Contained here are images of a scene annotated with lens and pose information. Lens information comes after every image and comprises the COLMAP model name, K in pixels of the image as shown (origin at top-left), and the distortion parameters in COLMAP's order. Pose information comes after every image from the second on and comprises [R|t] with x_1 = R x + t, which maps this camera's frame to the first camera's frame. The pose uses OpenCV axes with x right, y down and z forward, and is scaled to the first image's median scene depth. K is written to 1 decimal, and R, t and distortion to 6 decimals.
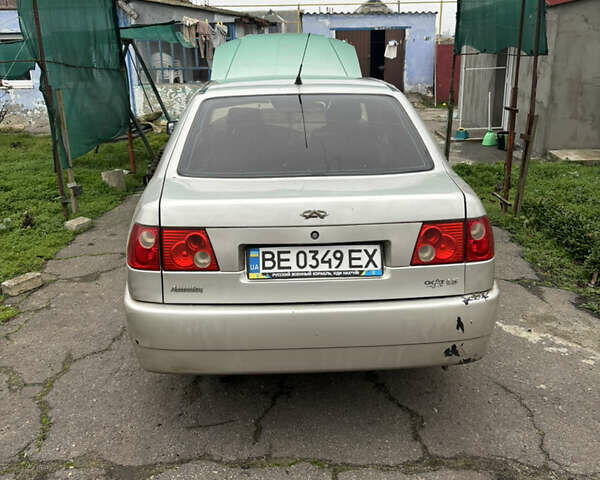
lens RADIAL K [[600.7, 0, 300.0], [0, 600.7, 240.0], [0, 0, 1]] dist [0.011518, 0.032178]
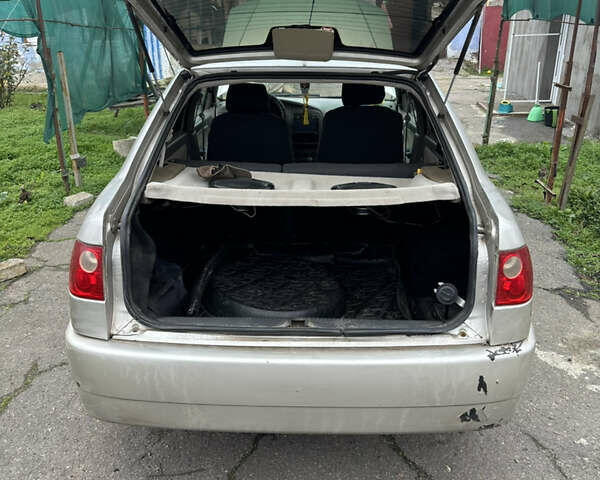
lens RADIAL K [[600.7, 0, 300.0], [0, 600.7, 240.0], [0, 0, 1]] dist [0.011518, 0.032178]
pose [[0.997585, 0.040830, -0.056179, 0.027682], [-0.037260, 0.997305, 0.063196, -0.037092], [0.058608, -0.060950, 0.996419, 0.091182]]
